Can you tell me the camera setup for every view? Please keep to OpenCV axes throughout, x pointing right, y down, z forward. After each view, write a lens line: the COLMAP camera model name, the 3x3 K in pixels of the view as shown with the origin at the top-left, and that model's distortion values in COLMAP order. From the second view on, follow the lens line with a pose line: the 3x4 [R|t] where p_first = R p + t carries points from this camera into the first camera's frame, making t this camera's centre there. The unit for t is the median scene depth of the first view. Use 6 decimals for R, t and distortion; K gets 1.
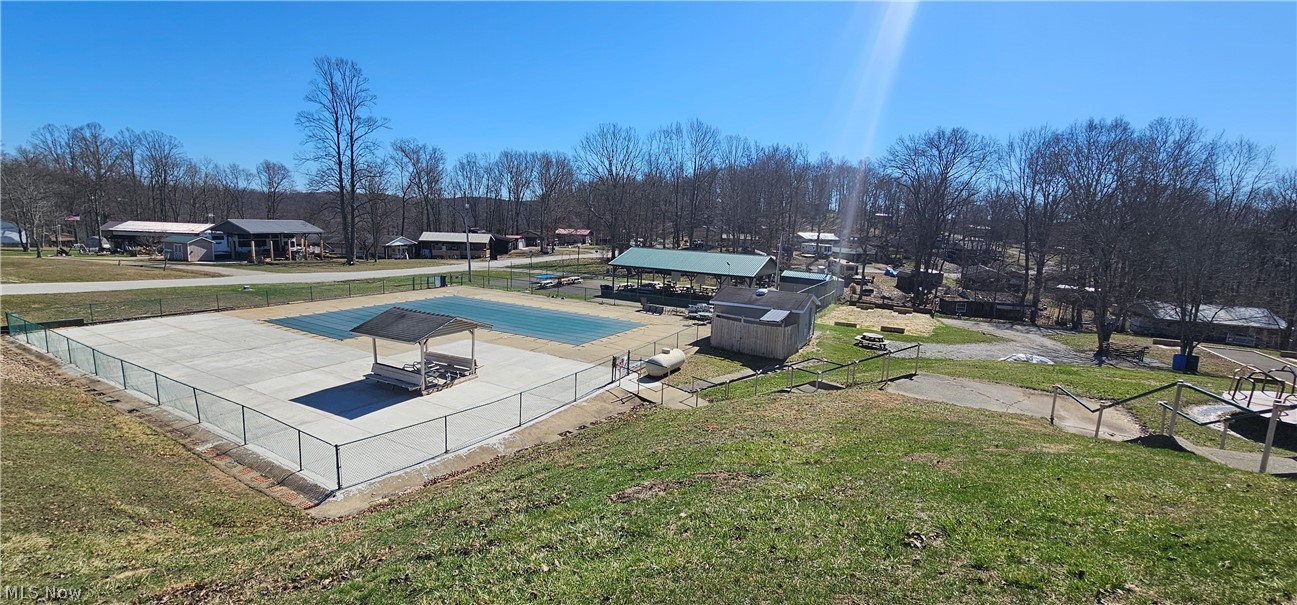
lens RADIAL K [[516.8, 0, 648.5], [0, 516.8, 302.5], [0, 0, 1]] dist [-0.000908, -0.000203]
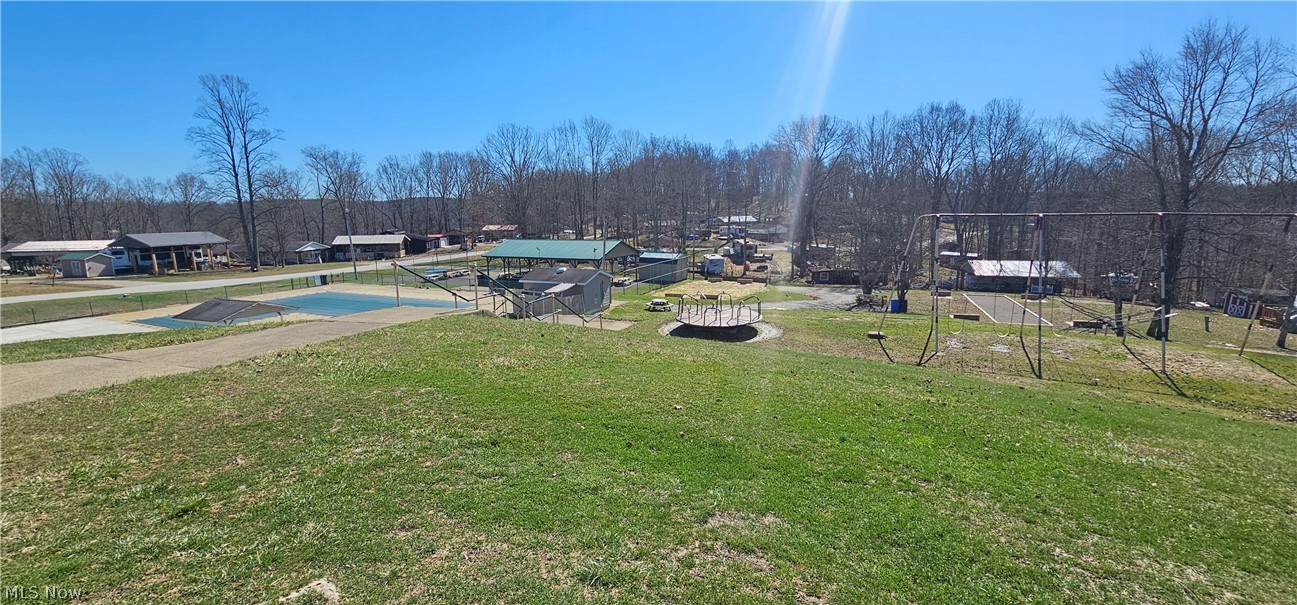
lens RADIAL K [[516.8, 0, 648.5], [0, 516.8, 302.5], [0, 0, 1]] dist [-0.000908, -0.000203]
pose [[0.995873, -0.064060, 0.064289, 0.137389], [0.062831, 0.997804, 0.020968, 0.016920], [-0.065491, -0.016842, 0.997711, -0.092901]]
